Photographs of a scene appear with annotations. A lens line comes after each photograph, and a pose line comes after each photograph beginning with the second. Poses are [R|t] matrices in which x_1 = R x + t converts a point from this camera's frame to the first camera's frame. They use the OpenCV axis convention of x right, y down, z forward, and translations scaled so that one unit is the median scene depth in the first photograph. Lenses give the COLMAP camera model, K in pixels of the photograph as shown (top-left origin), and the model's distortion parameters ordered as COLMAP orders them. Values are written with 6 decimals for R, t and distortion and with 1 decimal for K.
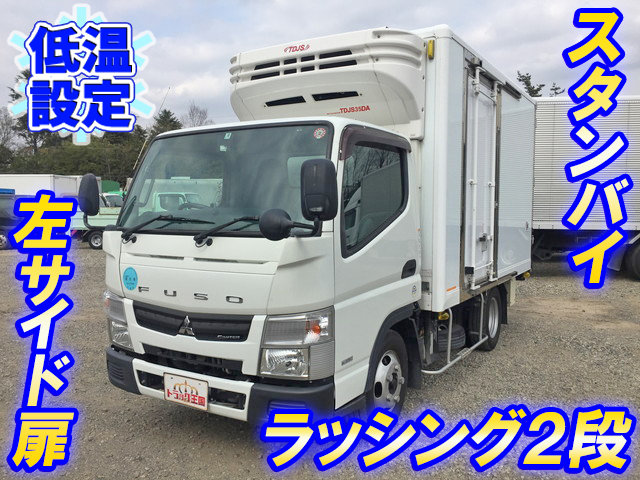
lens RADIAL K [[528.2, 0, 320.0], [0, 528.2, 240.0], [0, 0, 1]] dist [0.011041, 0.003099]
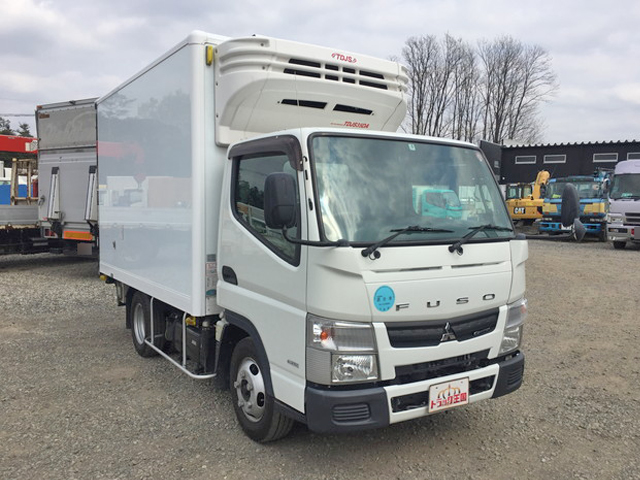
lens RADIAL K [[557.0, 0, 320.0], [0, 557.0, 240.0], [0, 0, 1]] dist [0.009262, 0.000184]
pose [[0.452405, -0.047996, 0.890520, -1.283445], [0.042323, 0.998581, 0.032319, -0.061621], [-0.890808, 0.023069, 0.453794, 0.697735]]
